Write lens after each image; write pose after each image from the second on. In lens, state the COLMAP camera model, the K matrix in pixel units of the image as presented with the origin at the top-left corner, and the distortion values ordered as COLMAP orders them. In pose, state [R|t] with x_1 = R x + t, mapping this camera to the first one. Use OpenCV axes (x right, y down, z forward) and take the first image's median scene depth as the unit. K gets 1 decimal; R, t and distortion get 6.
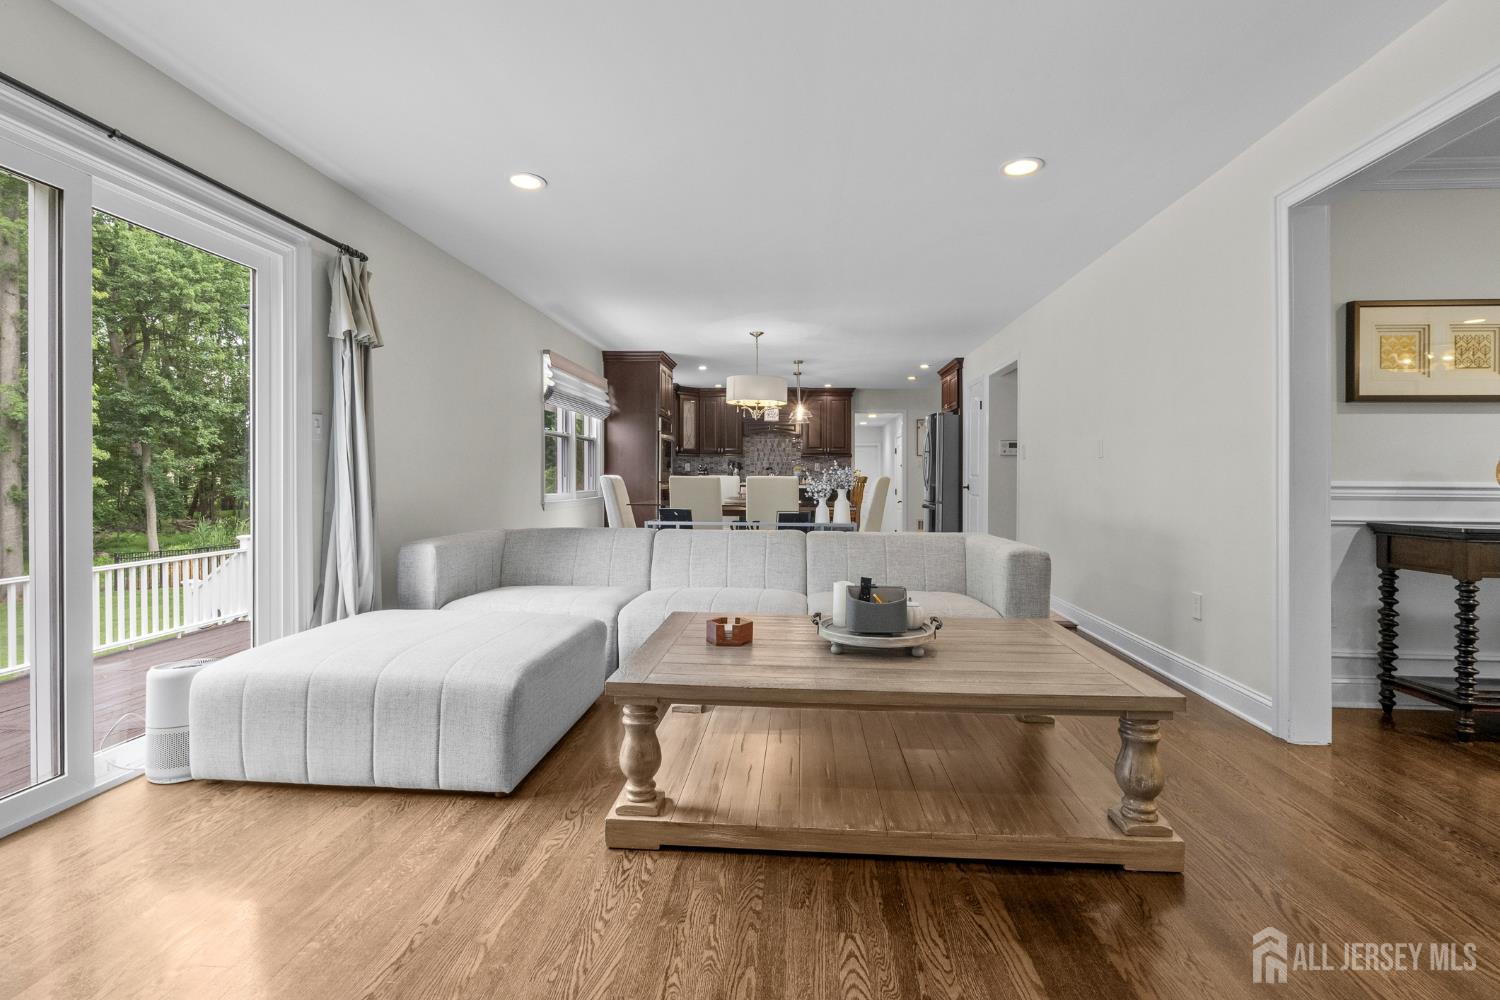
lens RADIAL K [[701.1, 0, 745.9], [0, 701.1, 478.0], [0, 0, 1]] dist [-0.000816, -0.000624]
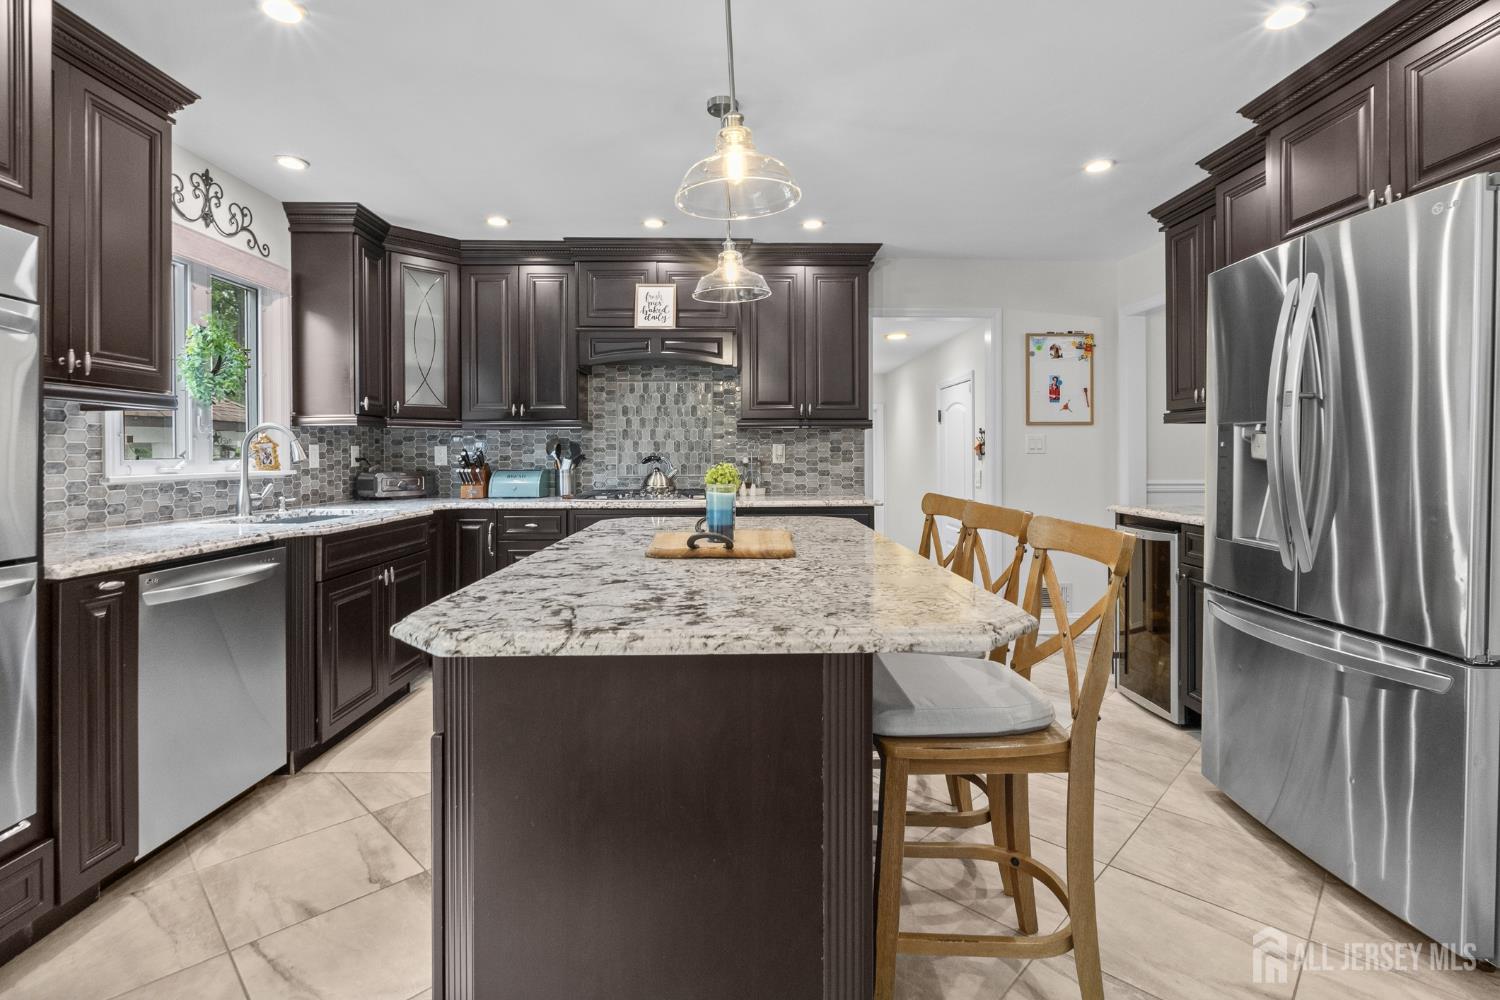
lens RADIAL K [[718.7, 0, 749.8], [0, 718.7, 451.9], [0, 0, 1]] dist [-0.005528, -0.000824]
pose [[0.995498, -0.004415, 0.094680, 0.161778], [0.004713, 0.999985, -0.002928, -0.052752], [-0.094666, 0.003361, 0.995503, 2.028178]]
